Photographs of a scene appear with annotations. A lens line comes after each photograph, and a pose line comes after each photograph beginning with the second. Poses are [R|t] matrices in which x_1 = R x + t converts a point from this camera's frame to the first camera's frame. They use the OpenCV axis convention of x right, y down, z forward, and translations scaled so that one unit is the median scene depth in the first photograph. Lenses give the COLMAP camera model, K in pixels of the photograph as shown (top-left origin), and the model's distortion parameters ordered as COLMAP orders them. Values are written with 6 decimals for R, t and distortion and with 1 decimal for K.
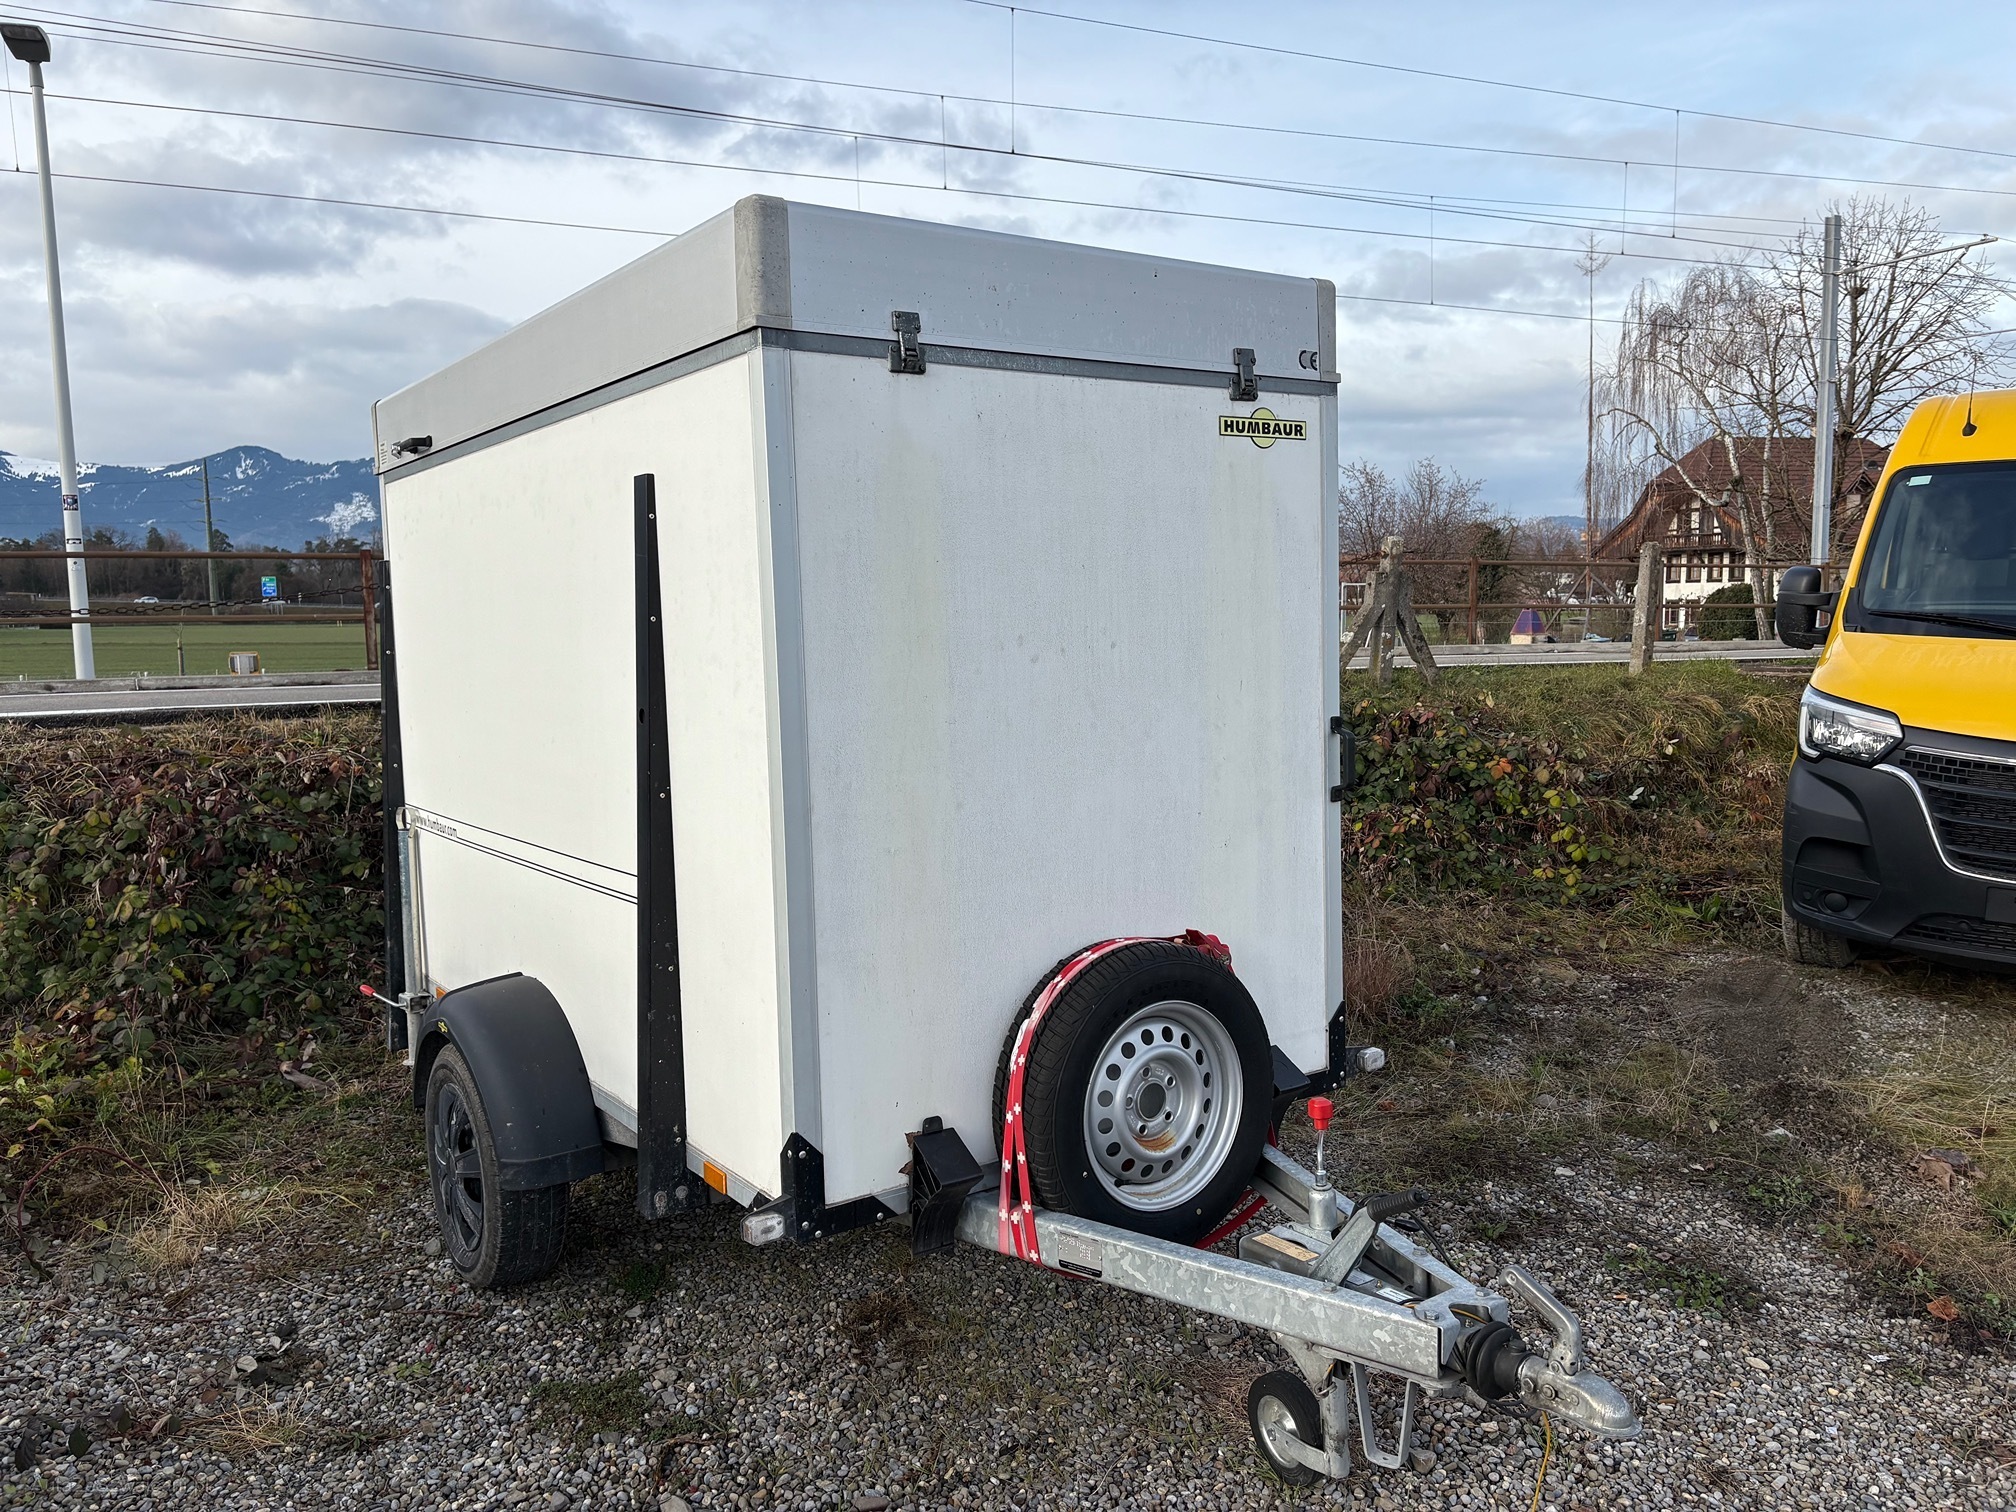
lens RADIAL K [[1518.1, 0, 1013.4], [0, 1518.1, 743.9], [0, 0, 1]] dist [0.056113, -0.061639]
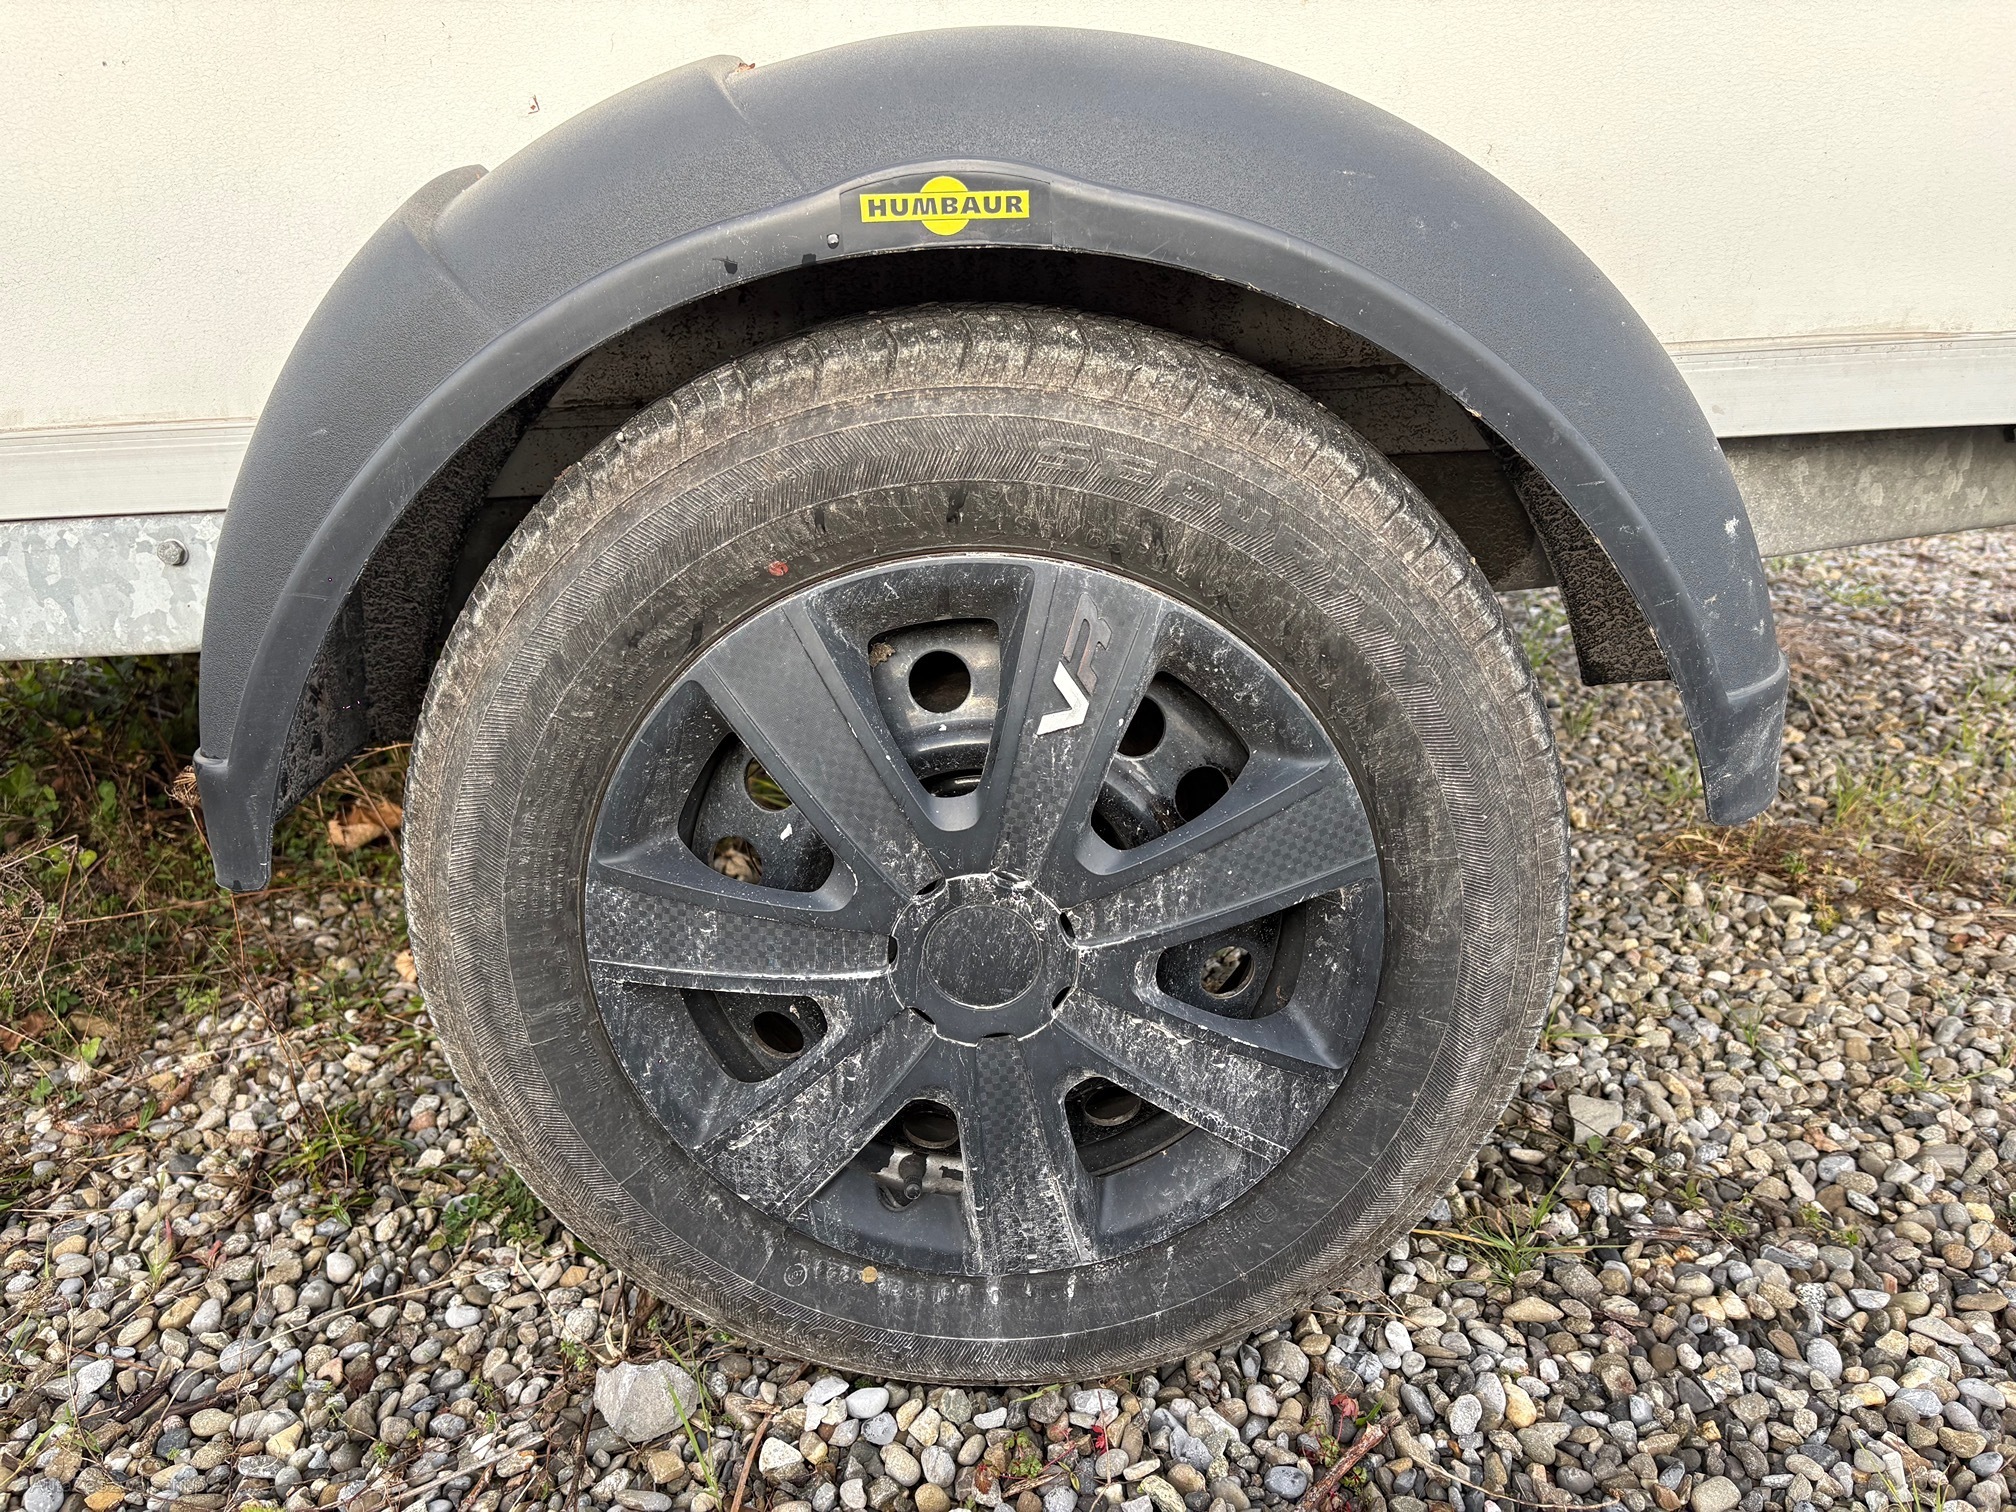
lens RADIAL K [[1518.1, 0, 1013.1], [0, 1518.1, 748.4], [0, 0, 1]] dist [0.056113, -0.061639]
pose [[0.595063, -0.275259, 0.755071, -0.329705], [0.098407, 0.957404, 0.271466, 0.126679], [-0.797632, -0.087235, 0.596803, 0.568683]]
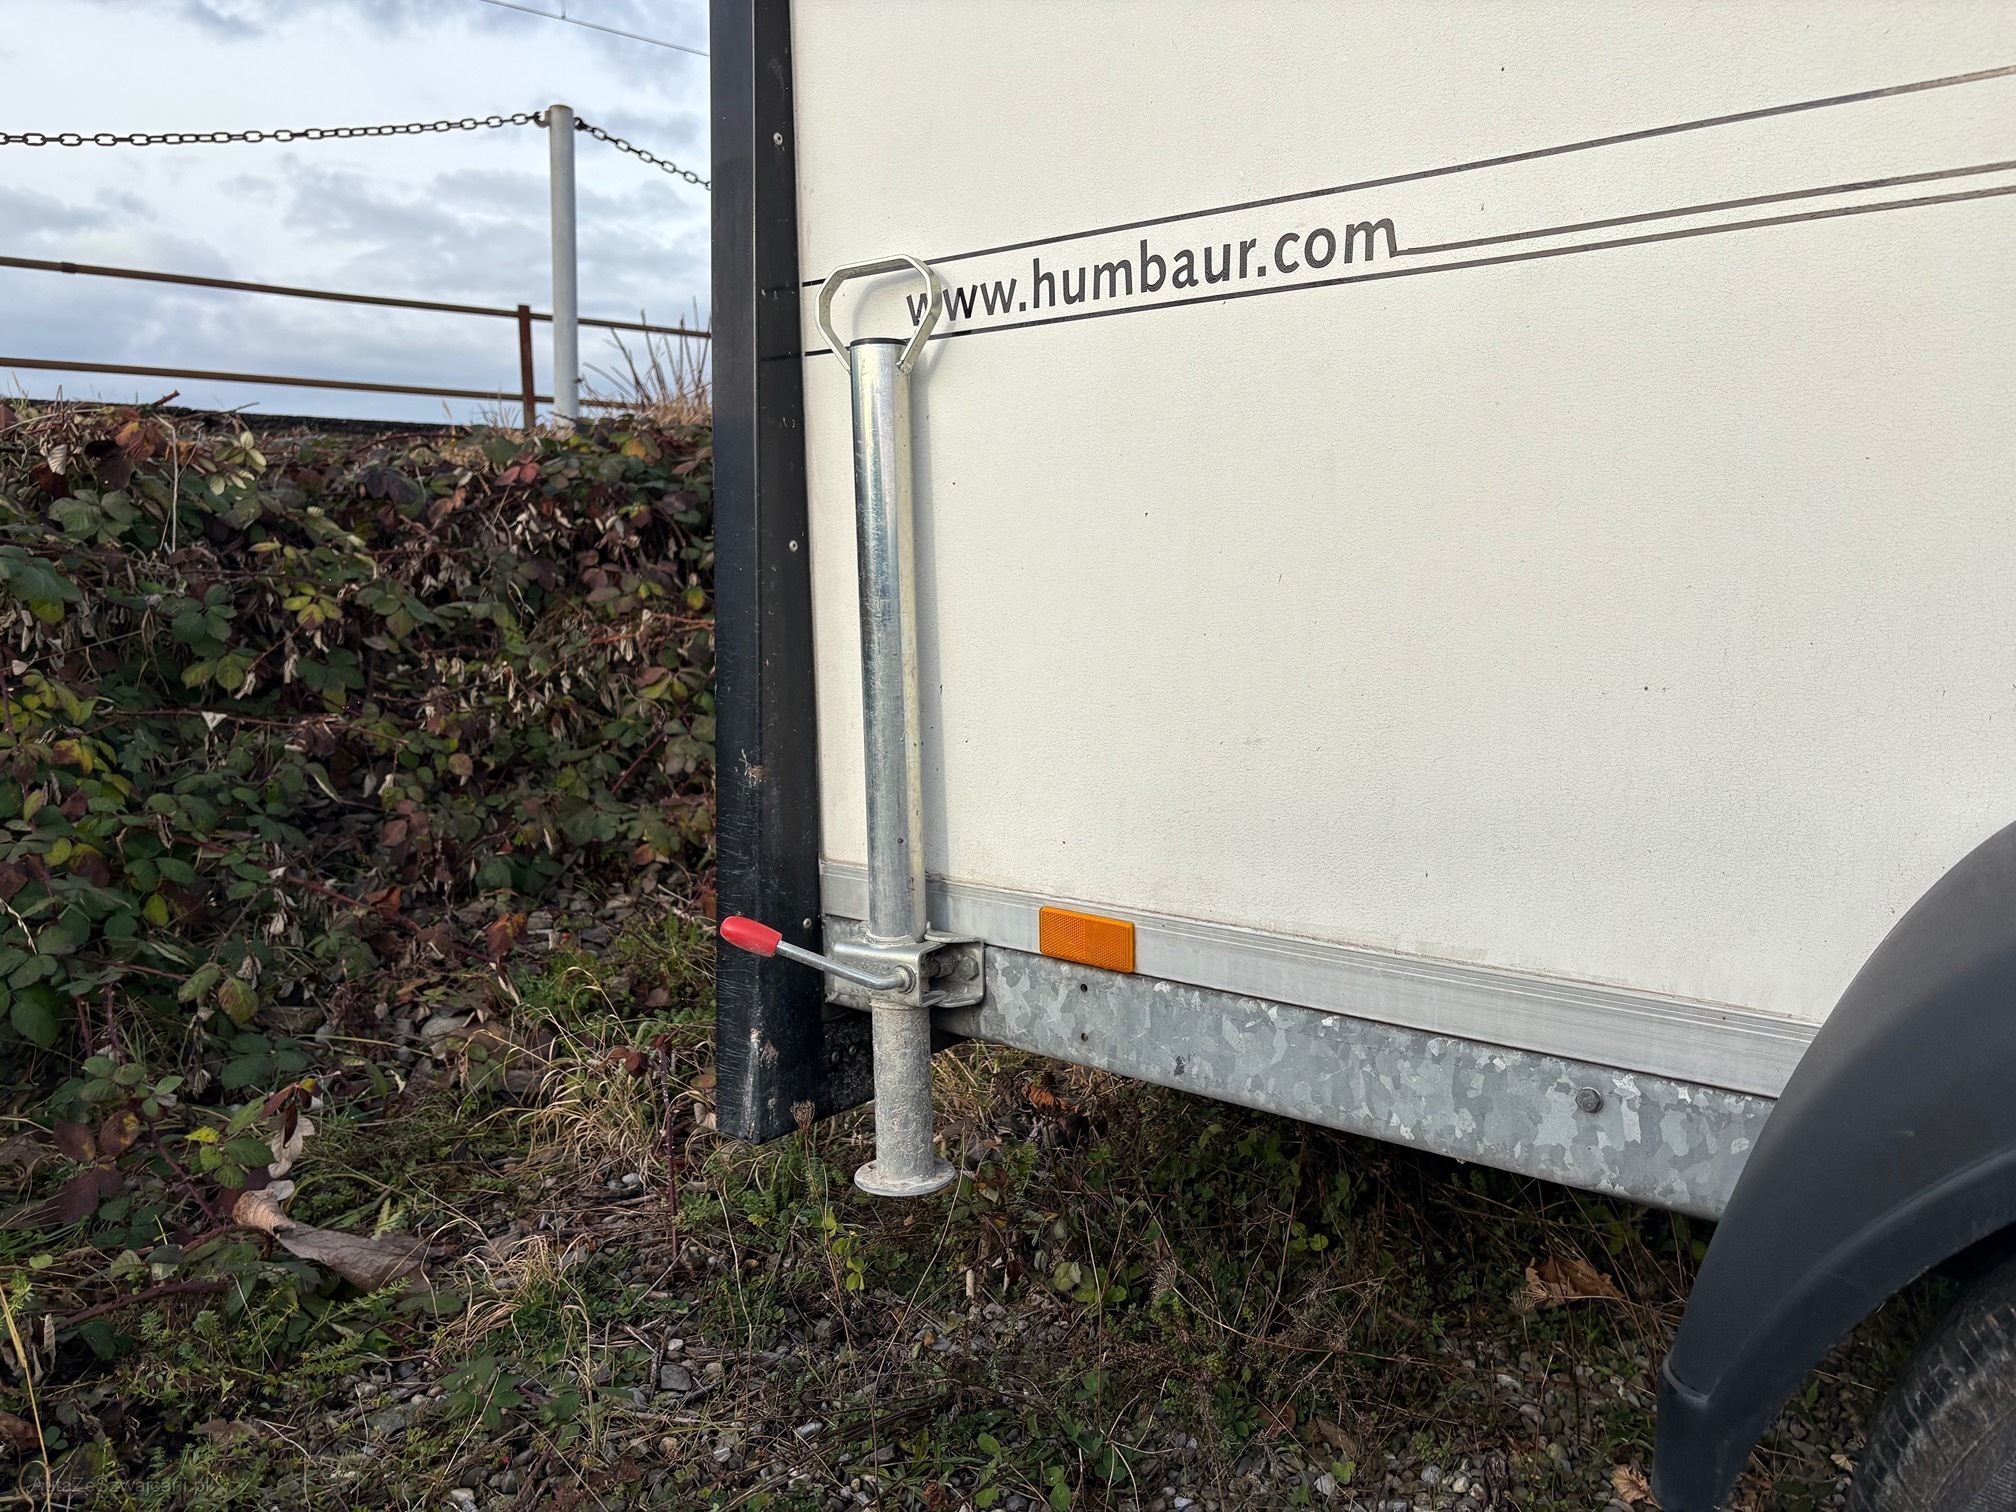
lens RADIAL K [[1518.1, 0, 1008.6], [0, 1518.1, 749.7], [0, 0, 1]] dist [0.056113, -0.061639]
pose [[0.962673, -0.018777, 0.270017, -0.364087], [0.008721, 0.999225, 0.038396, 0.095364], [-0.270528, -0.034608, 0.962090, 0.589182]]
